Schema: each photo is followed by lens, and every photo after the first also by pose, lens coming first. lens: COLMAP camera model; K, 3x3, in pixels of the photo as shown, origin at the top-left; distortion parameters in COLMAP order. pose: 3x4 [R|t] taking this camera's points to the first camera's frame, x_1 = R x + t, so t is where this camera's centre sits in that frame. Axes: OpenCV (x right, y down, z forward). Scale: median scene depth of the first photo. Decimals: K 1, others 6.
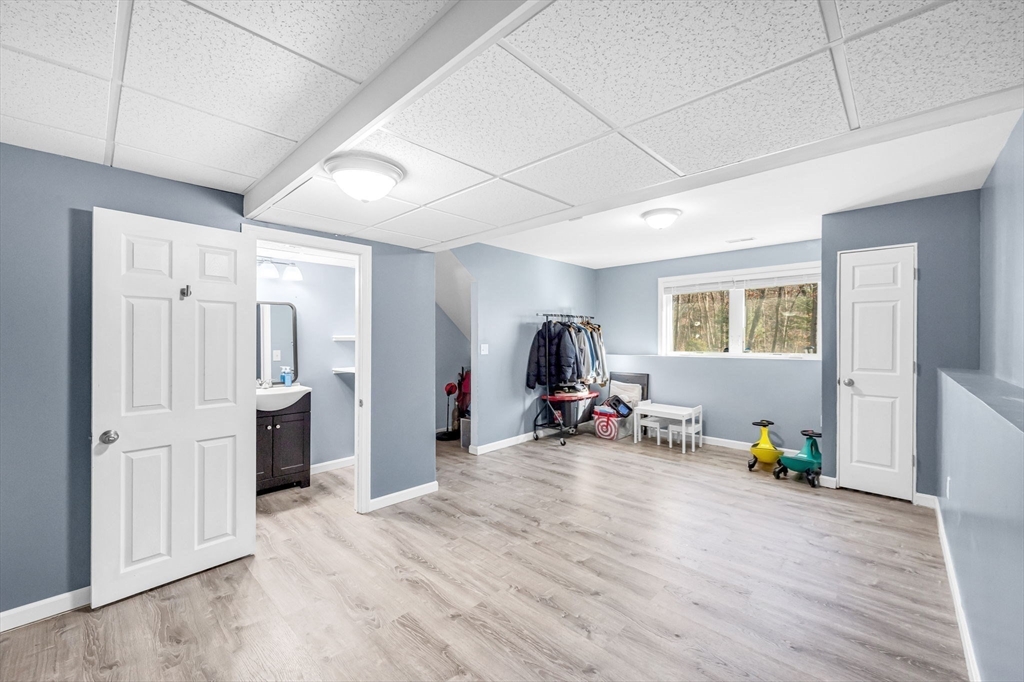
lens RADIAL K [[411.3, 0, 511.4], [0, 411.3, 335.8], [0, 0, 1]] dist [-0.000798, -0.000146]
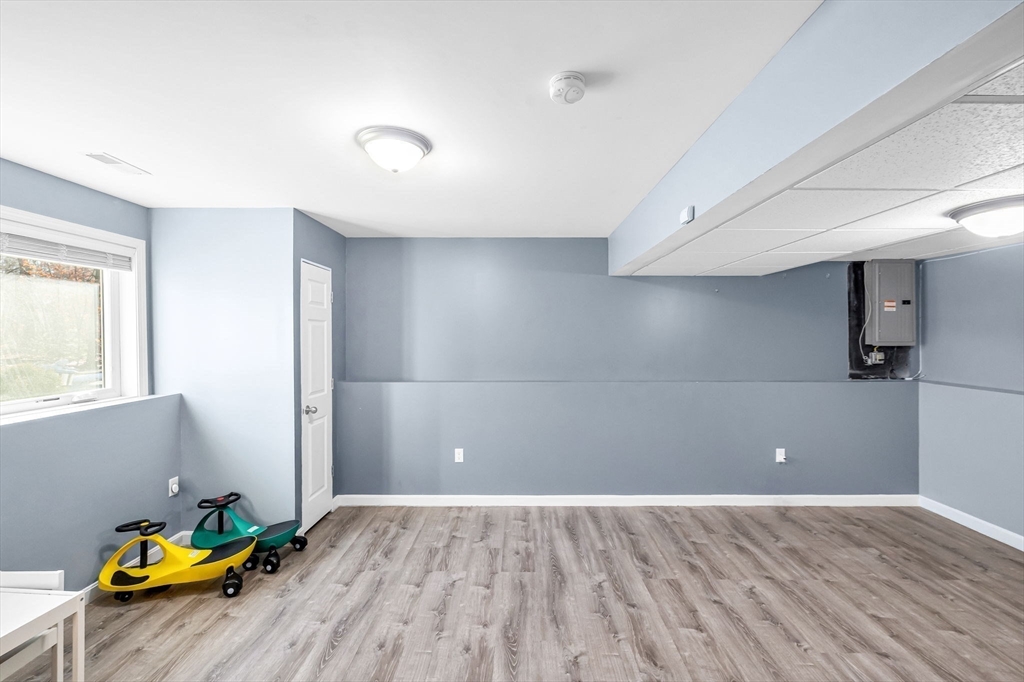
lens RADIAL K [[427.4, 0, 520.0], [0, 427.4, 334.7], [0, 0, 1]] dist [0.003599, 0.000271]
pose [[-0.693166, -0.000713, 0.720777, -0.166091], [-0.007457, 0.999953, -0.006183, -0.048595], [-0.720739, -0.009660, -0.693139, 1.428301]]
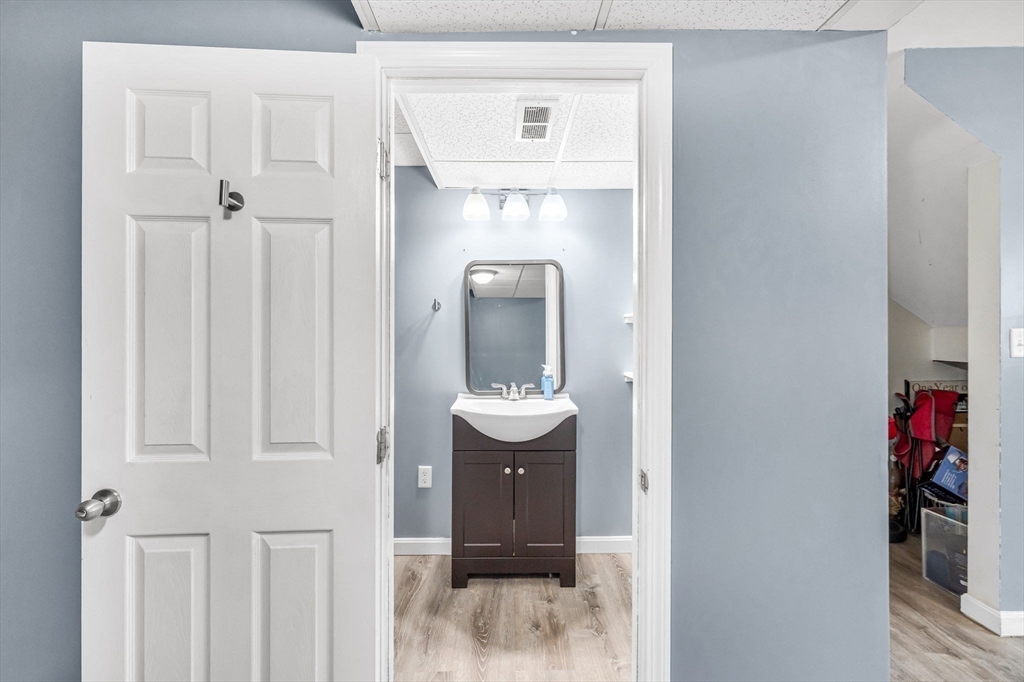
lens RADIAL K [[411.3, 0, 511.4], [0, 411.3, 335.8], [0, 0, 1]] dist [-0.000798, -0.000146]
pose [[0.698908, 0.001493, -0.715210, -0.180169], [0.008382, 0.999912, 0.010279, 0.028492], [0.715163, -0.013179, 0.698834, 0.638670]]
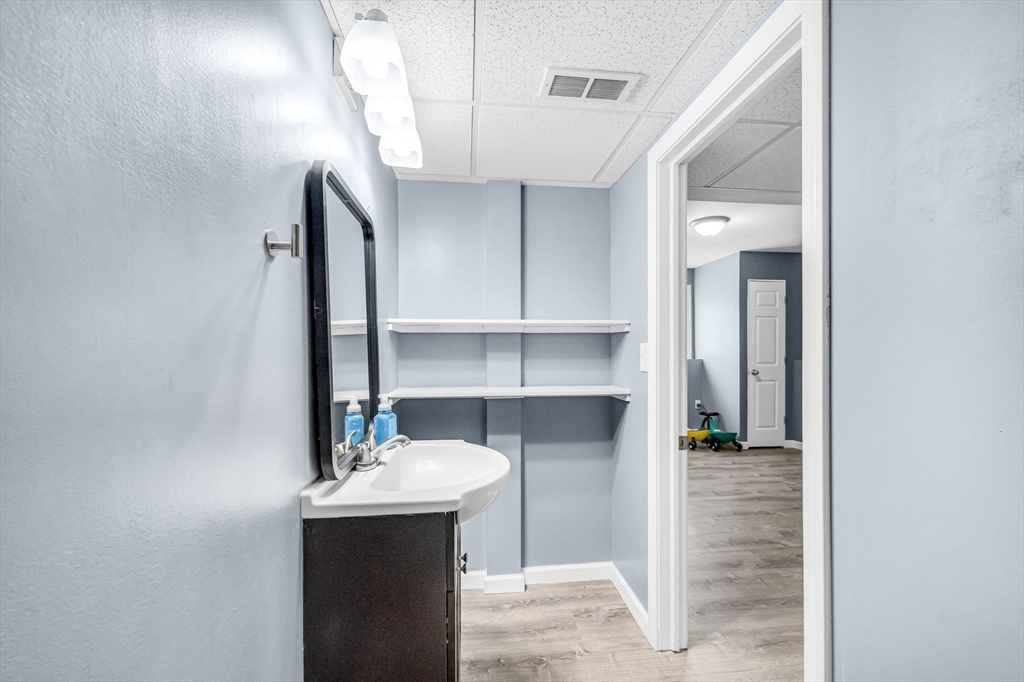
lens RADIAL K [[416.4, 0, 516.7], [0, 416.4, 352.8], [0, 0, 1]] dist [0.000156, -0.000004]
pose [[0.630982, -0.002926, 0.775792, -0.883134], [-0.007844, 0.999918, 0.010152, 0.041105], [-0.775758, -0.012491, 0.630907, 0.796515]]
